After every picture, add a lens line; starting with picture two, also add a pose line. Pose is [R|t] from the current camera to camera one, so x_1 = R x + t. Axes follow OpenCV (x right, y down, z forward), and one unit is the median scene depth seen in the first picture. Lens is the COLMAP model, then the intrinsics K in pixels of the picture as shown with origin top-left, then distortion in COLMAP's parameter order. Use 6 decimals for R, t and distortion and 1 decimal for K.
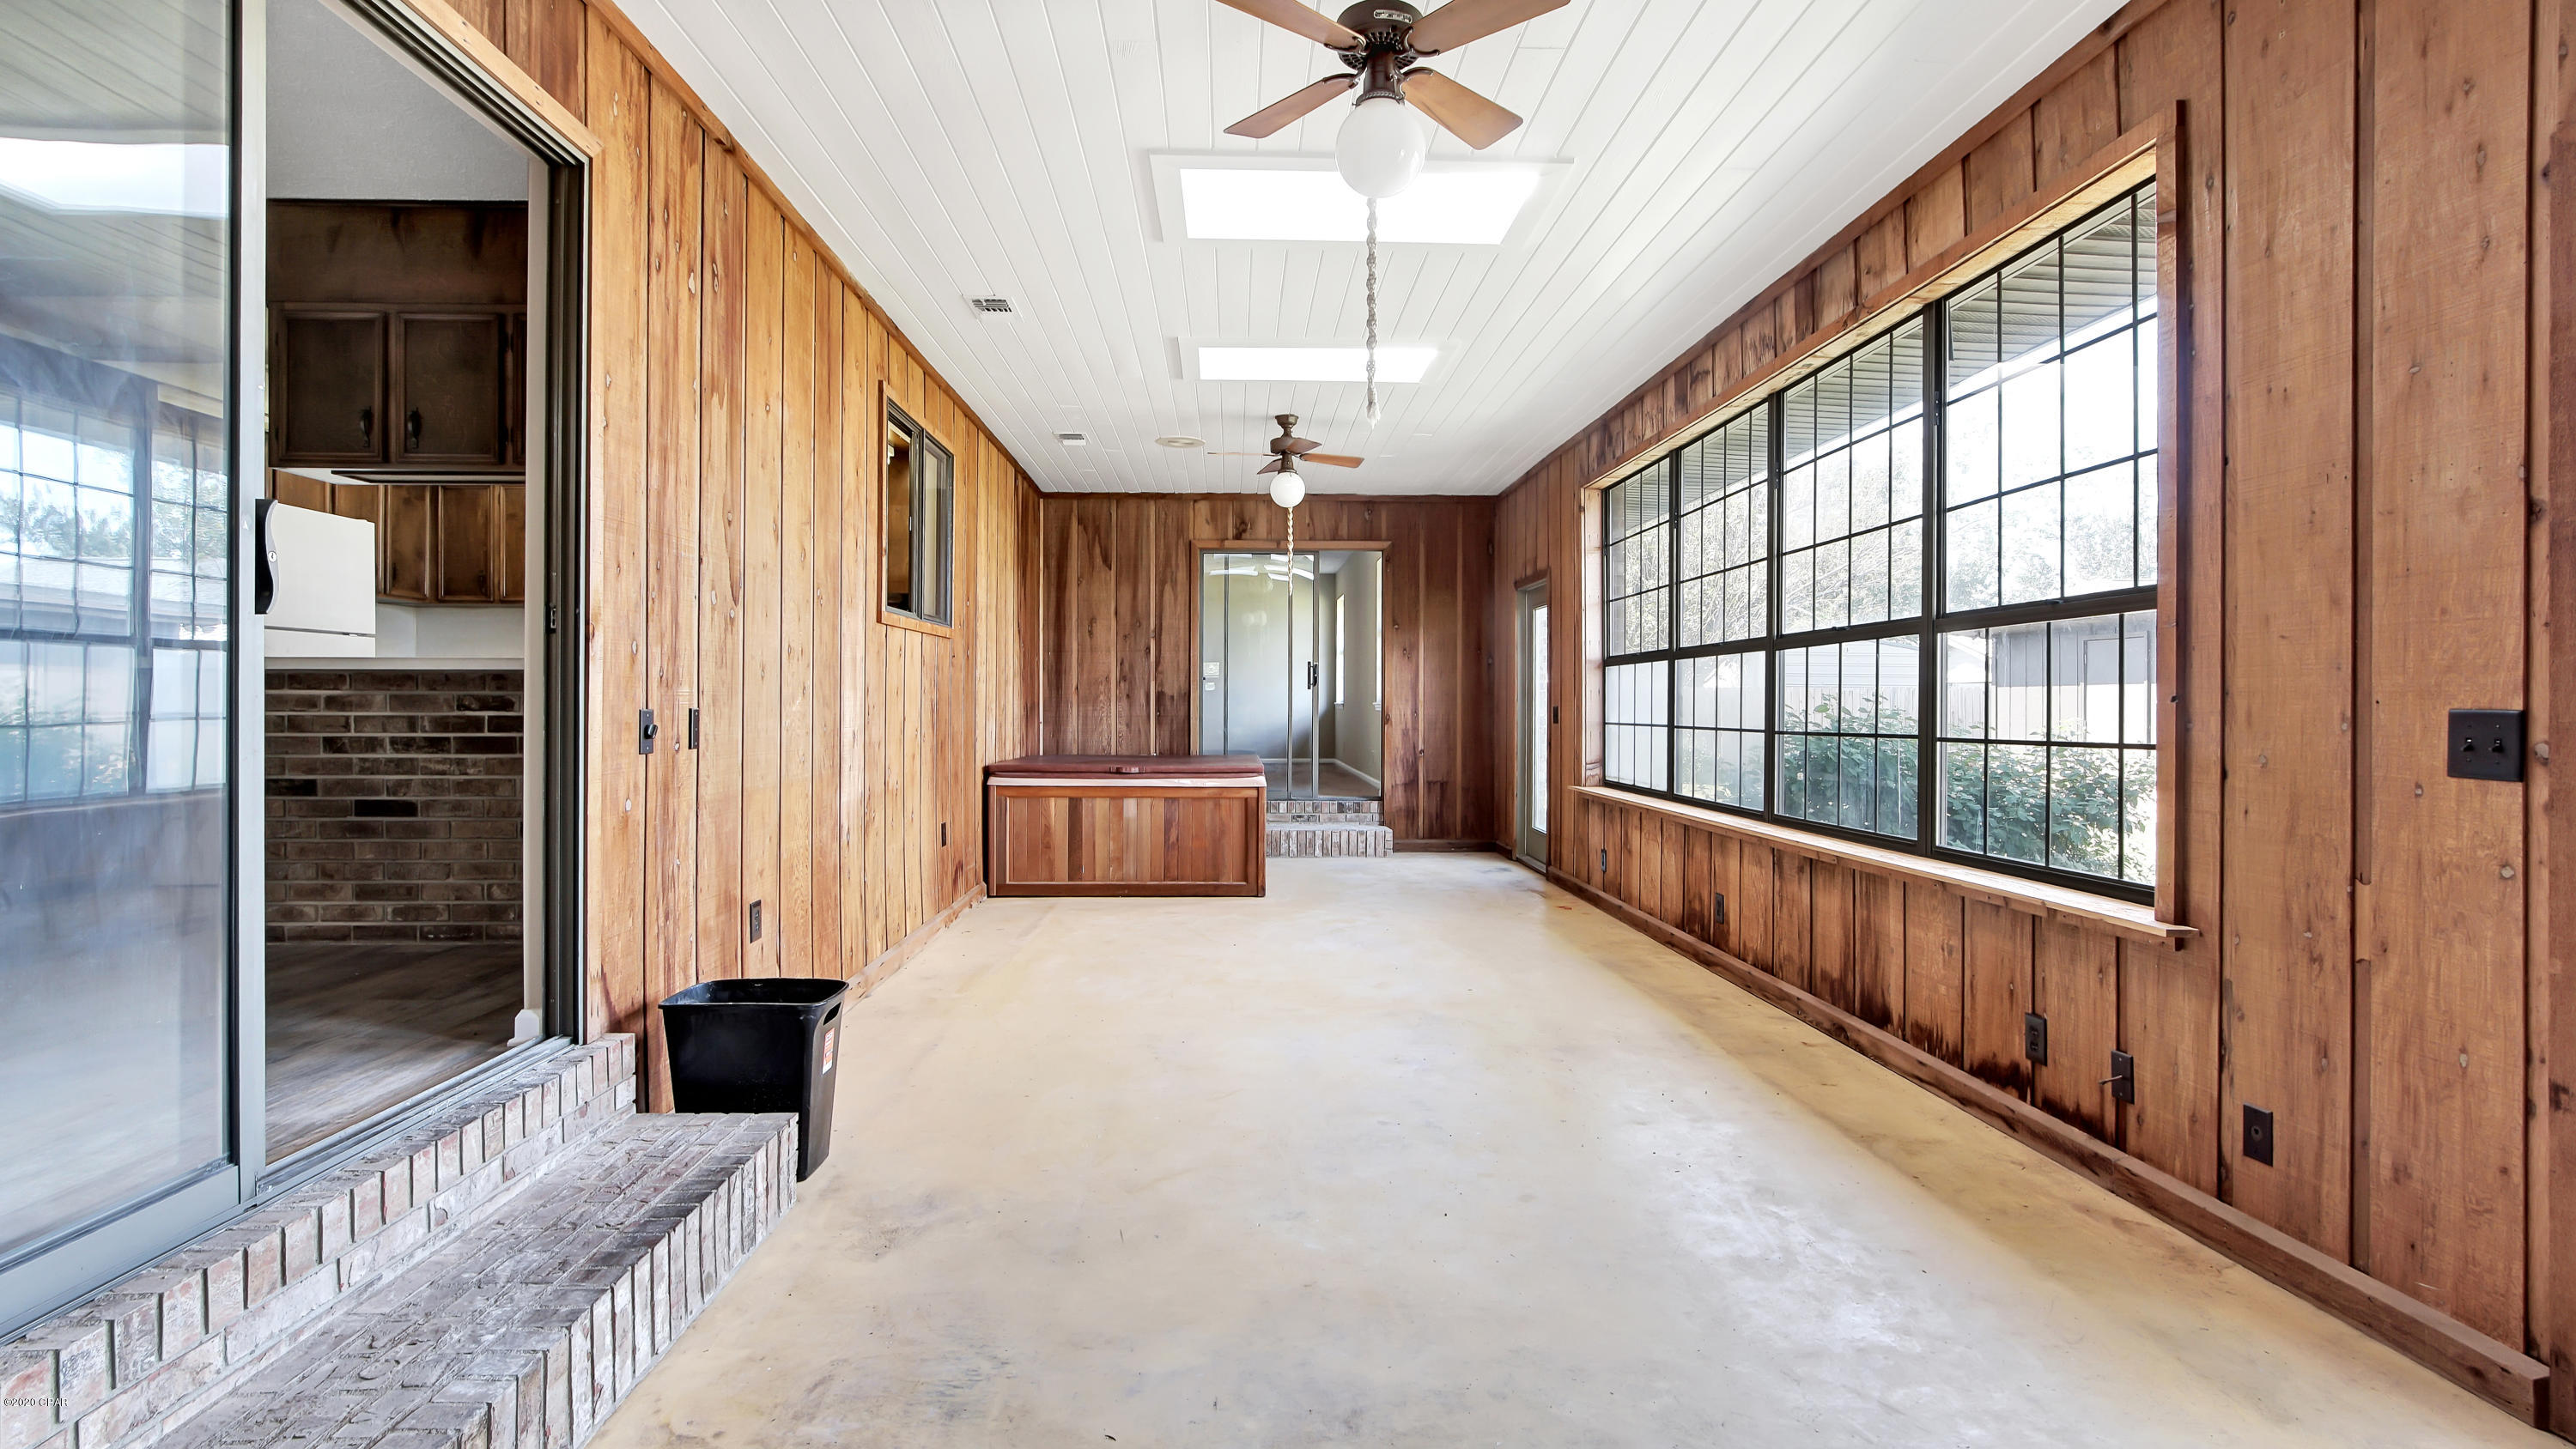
lens RADIAL K [[1188.9, 0, 1284.4], [0, 1188.9, 707.0], [0, 0, 1]] dist [-0.003097, 0.001151]
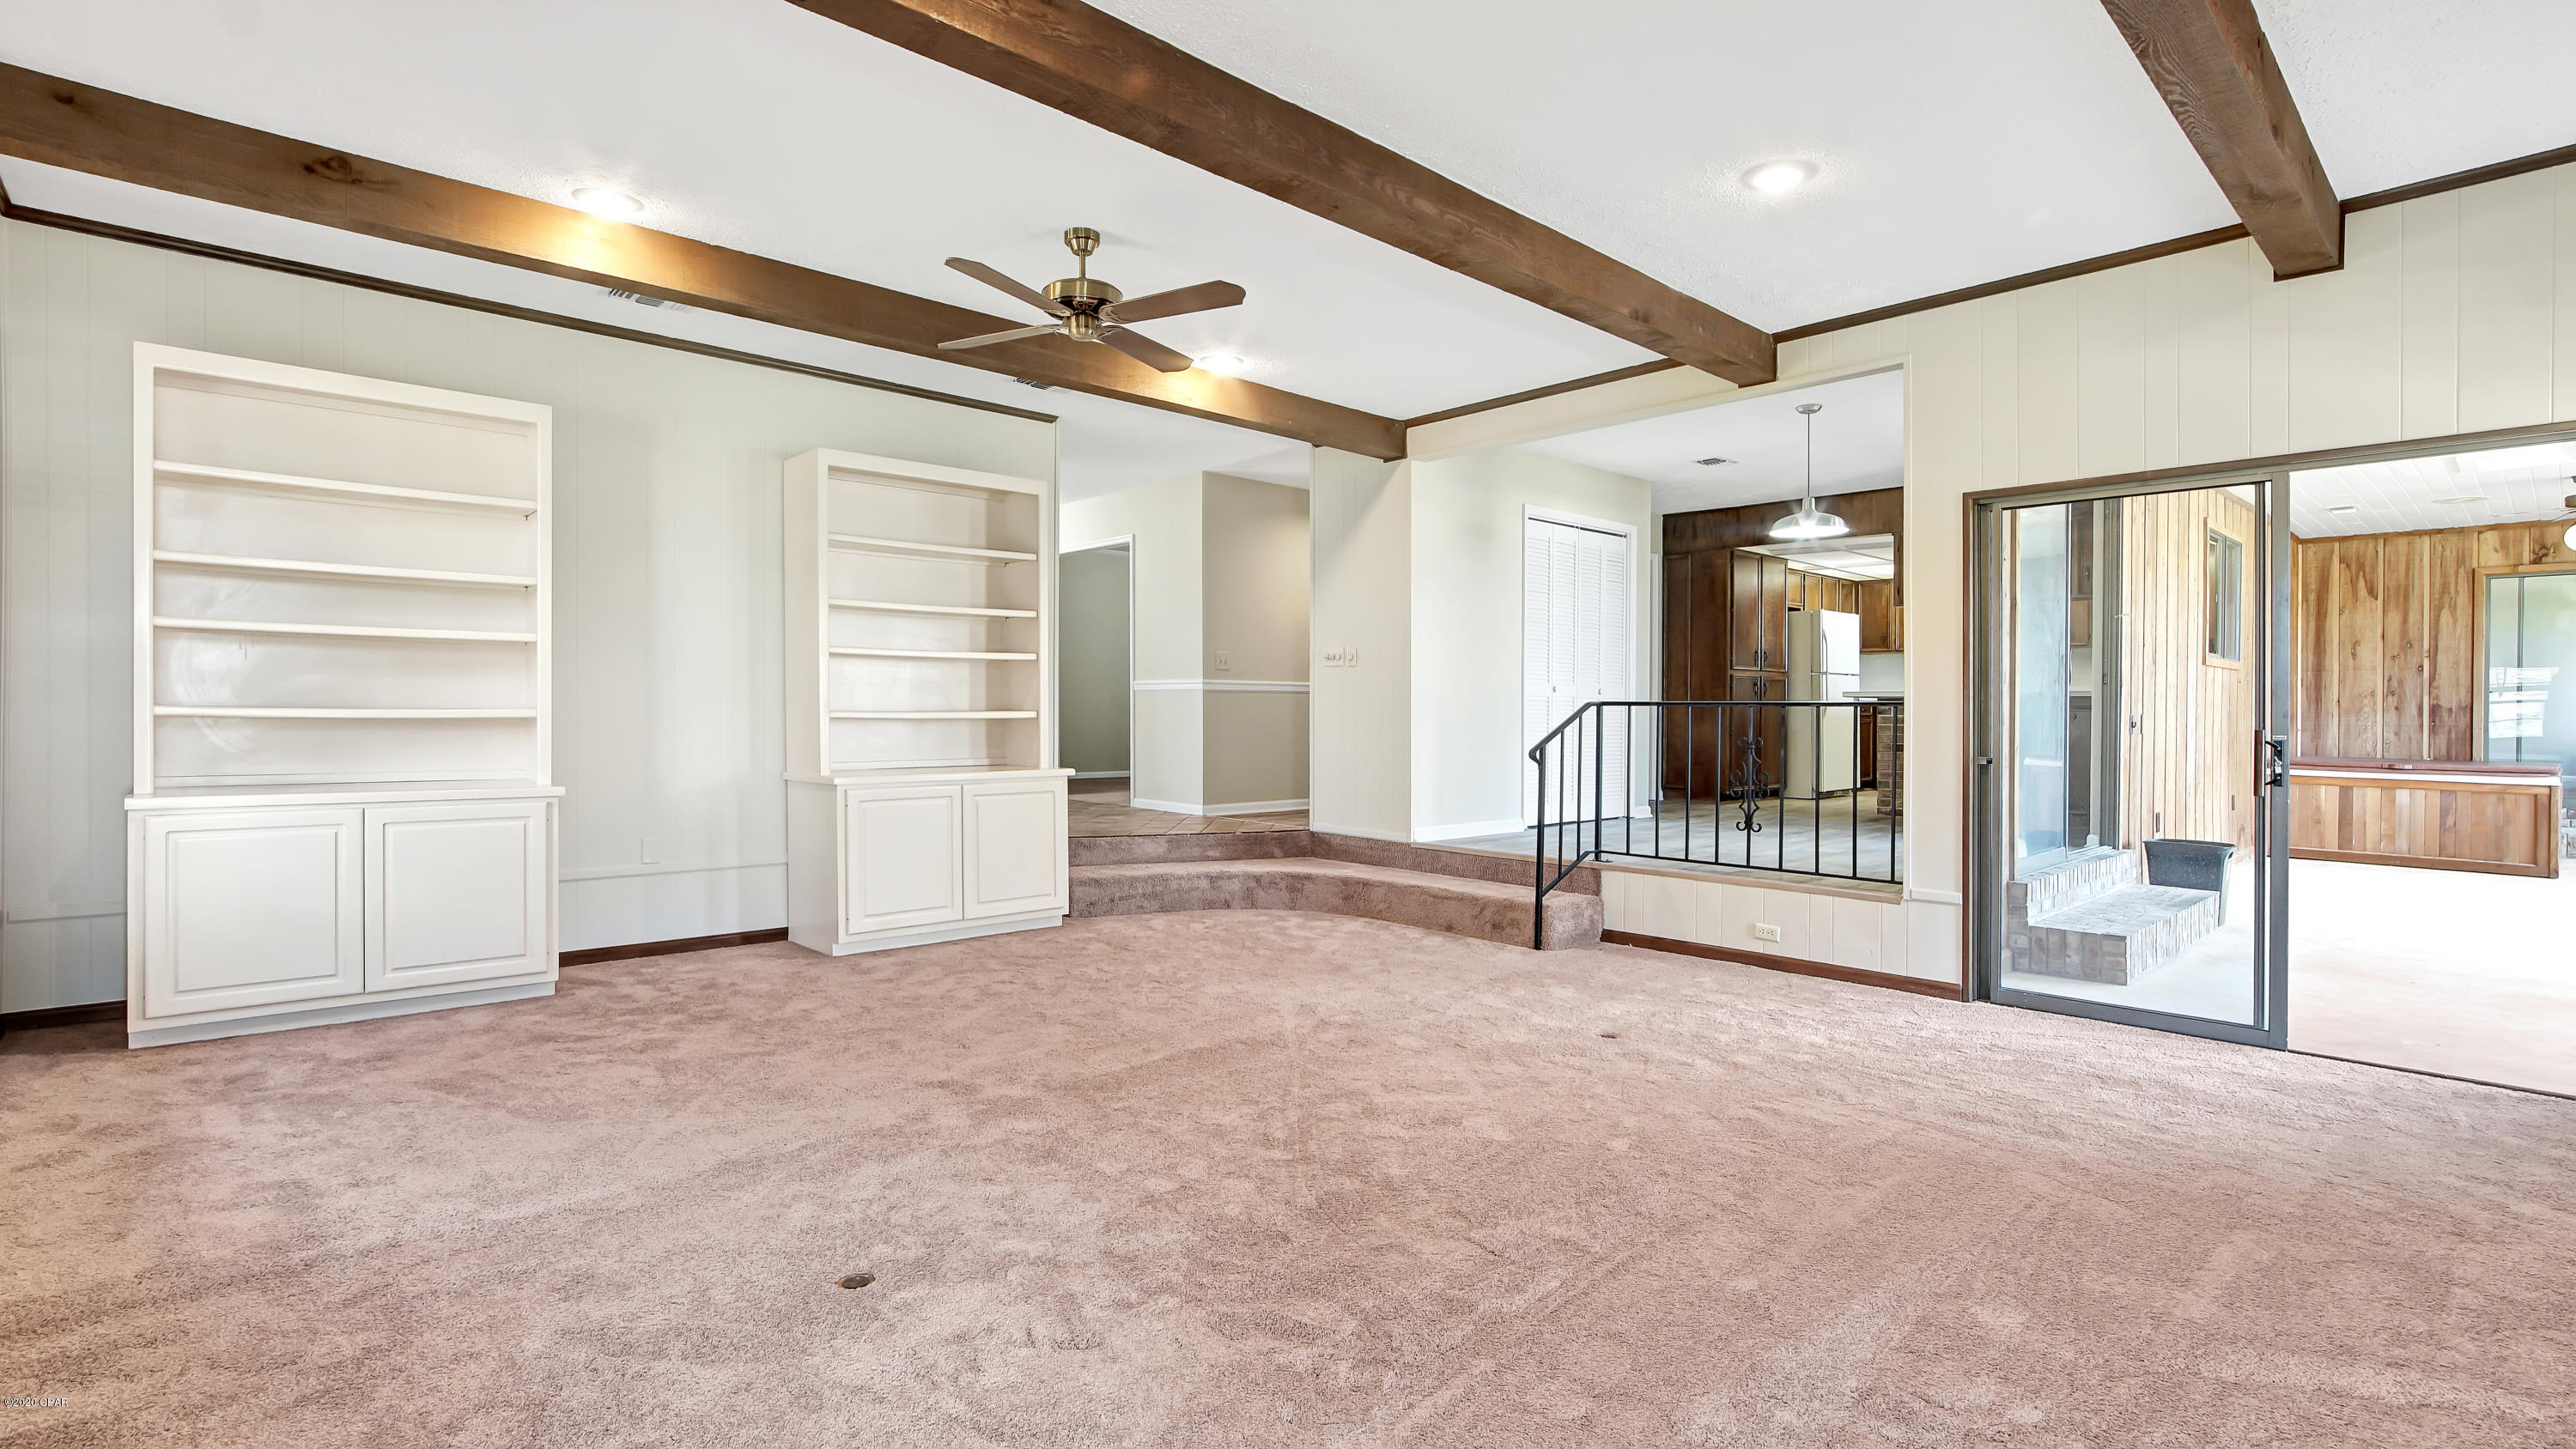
lens RADIAL K [[1188.9, 0, 1277.5], [0, 1188.9, 713.6], [0, 0, 1]] dist [-0.003097, 0.001151]
pose [[0.643212, 0.006174, -0.765664, 0.054015], [-0.008329, 0.999965, 0.001066, 0.003859], [0.765643, 0.005691, 0.643240, -0.593231]]
